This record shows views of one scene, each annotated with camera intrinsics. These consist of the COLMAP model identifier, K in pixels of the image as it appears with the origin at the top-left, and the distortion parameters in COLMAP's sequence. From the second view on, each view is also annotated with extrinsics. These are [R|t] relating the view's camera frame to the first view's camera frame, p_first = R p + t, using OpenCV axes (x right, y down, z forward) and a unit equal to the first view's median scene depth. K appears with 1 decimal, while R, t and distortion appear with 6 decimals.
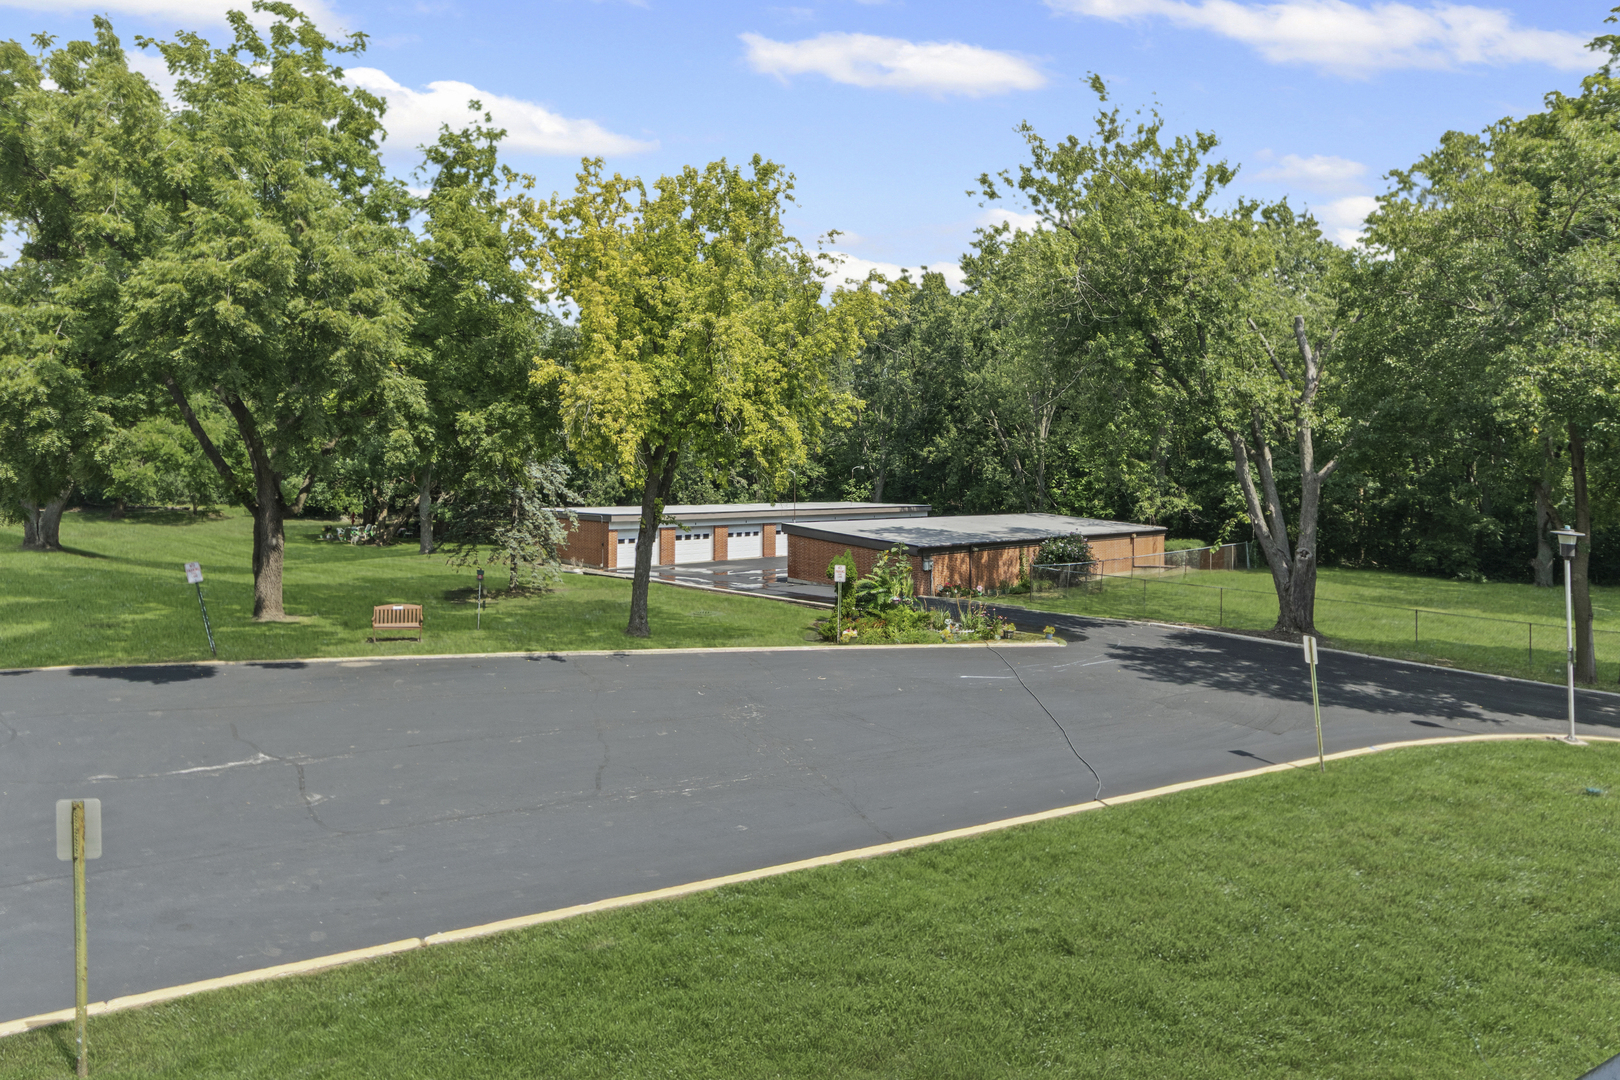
lens RADIAL K [[933.3, 0, 794.9], [0, 933.3, 494.5], [0, 0, 1]] dist [-0.022410, -0.004481]
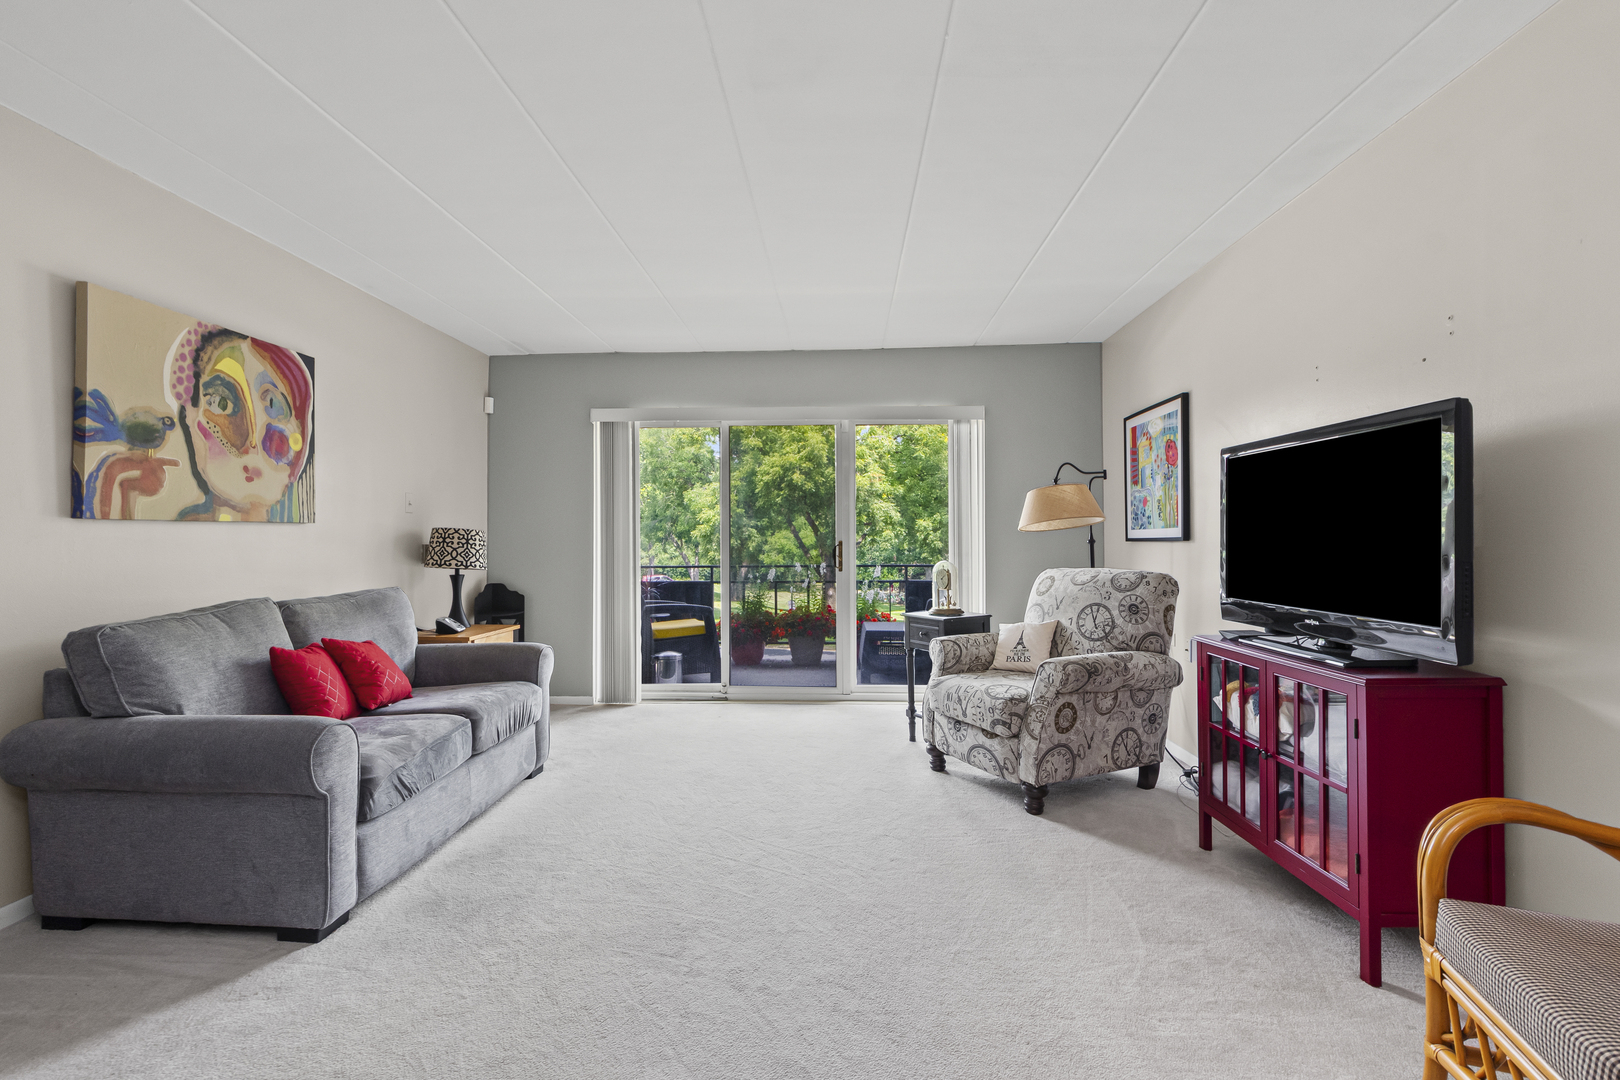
lens RADIAL K [[730.3, 0, 822.9], [0, 730.3, 538.6], [0, 0, 1]] dist [0.008732, -0.002935]
pose [[0.832464, -0.037024, -0.552841, 0.268376], [0.005625, 0.998278, -0.058385, 0.028499], [0.554051, 0.045494, 0.831239, -0.267233]]
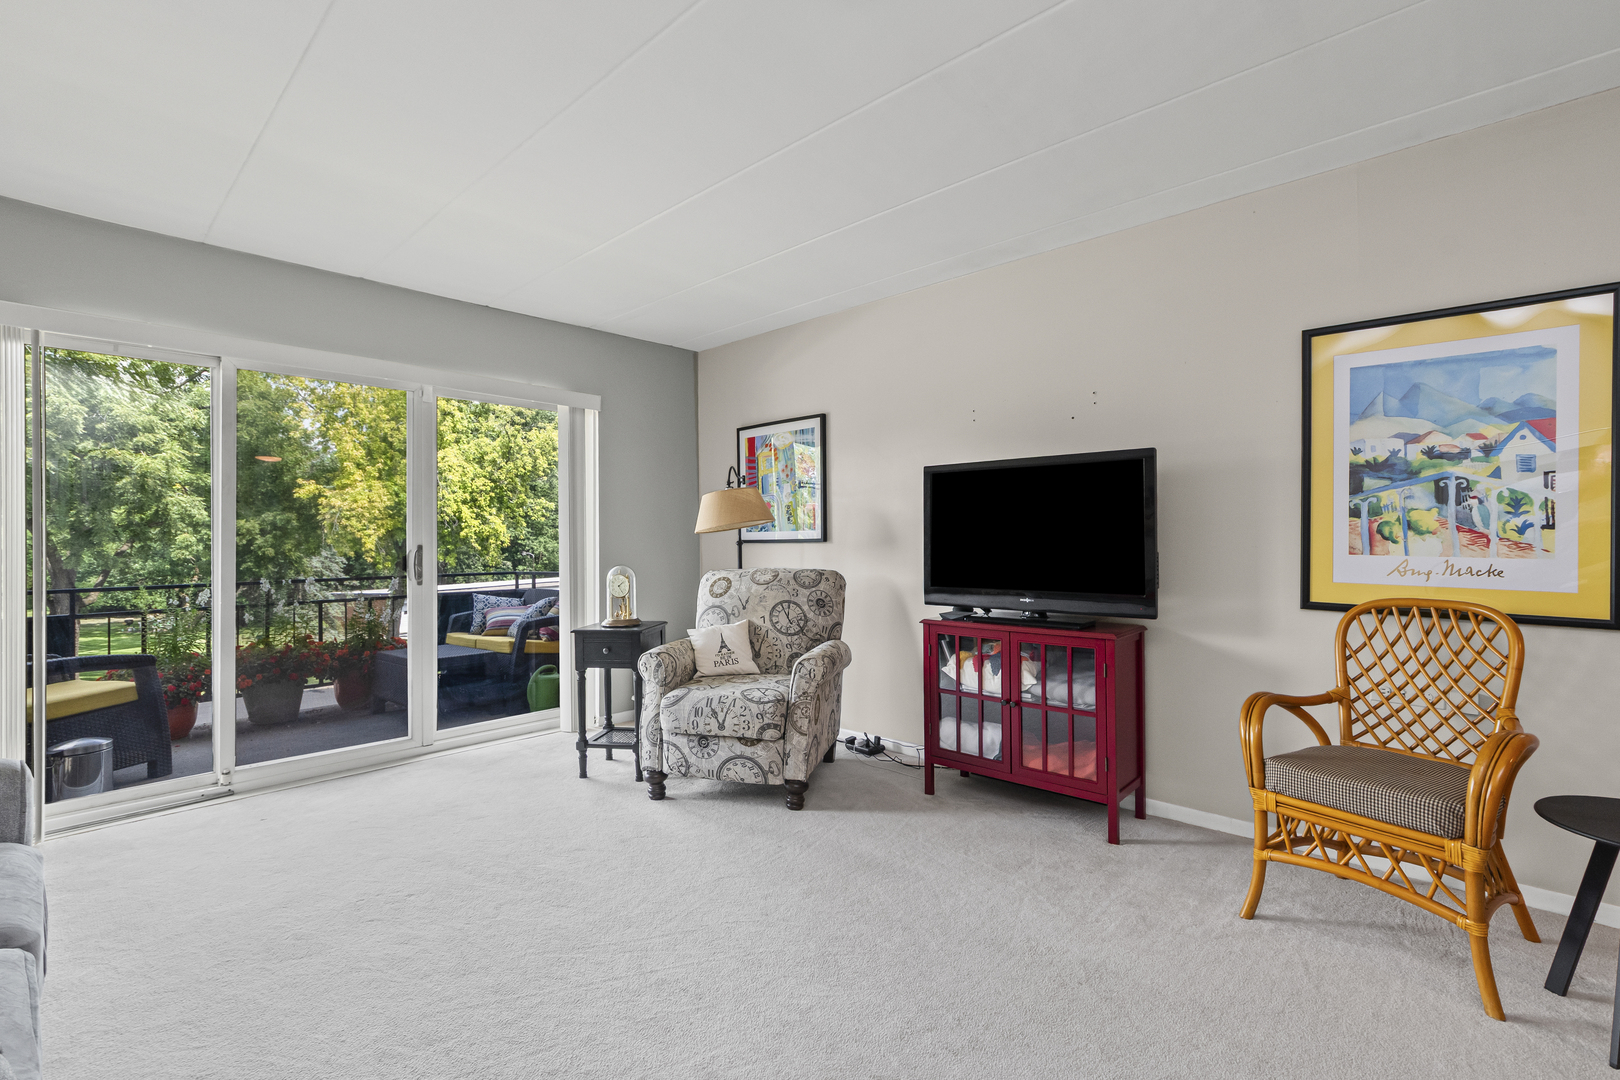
lens RADIAL K [[730.3, 0, 800.7], [0, 730.3, 539.5], [0, 0, 1]] dist [0.008732, -0.002935]
pose [[0.962797, -0.041687, 0.266992, 0.153110], [0.053359, 0.997904, -0.036608, 0.024738], [-0.264907, 0.049493, 0.963003, -0.265781]]
